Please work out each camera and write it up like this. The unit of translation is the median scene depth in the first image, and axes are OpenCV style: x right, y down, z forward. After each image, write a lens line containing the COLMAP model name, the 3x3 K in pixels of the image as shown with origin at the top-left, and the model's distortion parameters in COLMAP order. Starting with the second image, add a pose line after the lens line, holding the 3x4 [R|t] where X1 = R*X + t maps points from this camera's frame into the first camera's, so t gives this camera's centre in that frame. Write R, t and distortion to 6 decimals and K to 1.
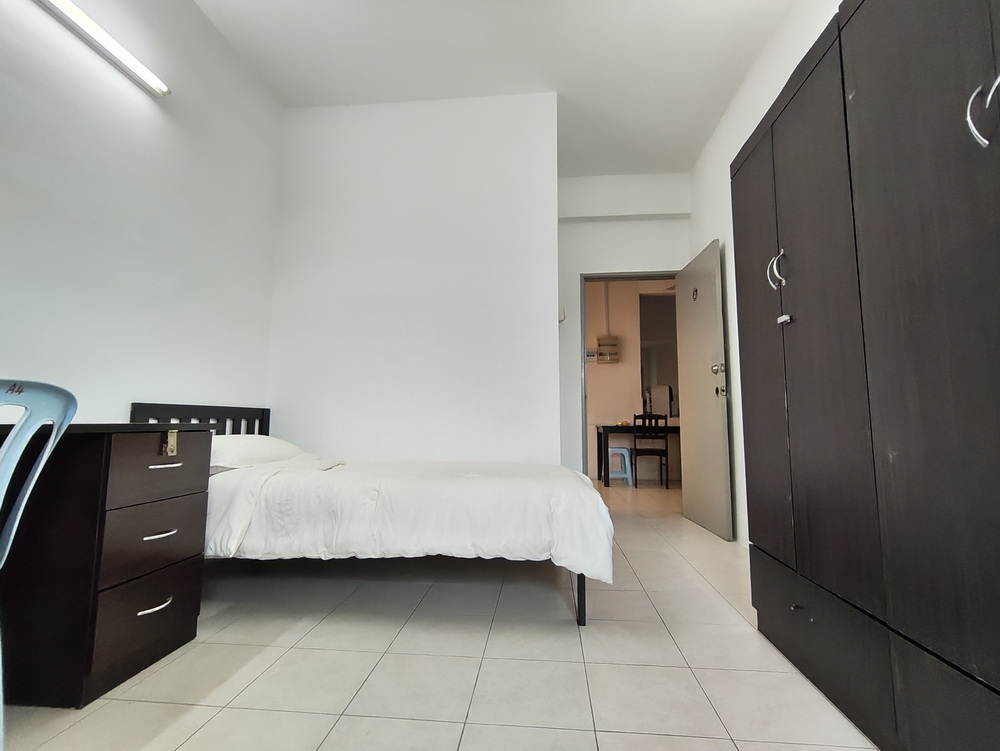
lens RADIAL K [[458.4, 0, 501.2], [0, 458.4, 373.8], [0, 0, 1]] dist [0.002546, 0.001118]
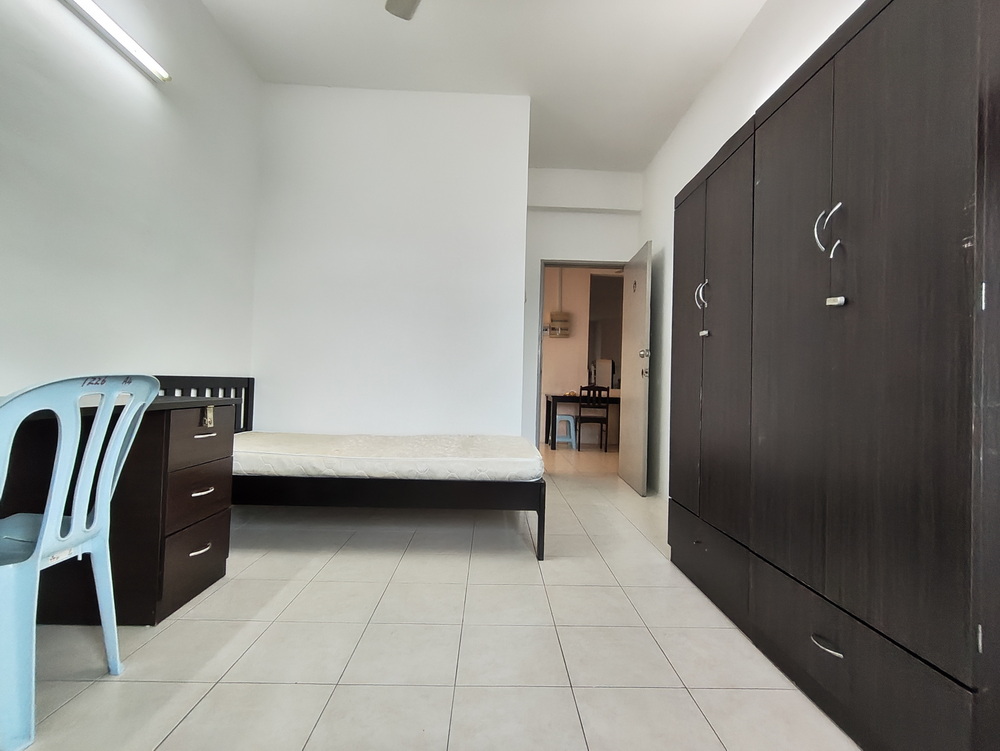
lens RADIAL K [[458.4, 0, 498.5], [0, 458.4, 373.8], [0, 0, 1]] dist [0.002546, 0.001118]
pose [[0.993185, 0.027265, 0.113312, -0.081477], [-0.036692, 0.995960, 0.081954, -0.058613], [-0.110620, -0.085554, 0.990174, -0.172219]]
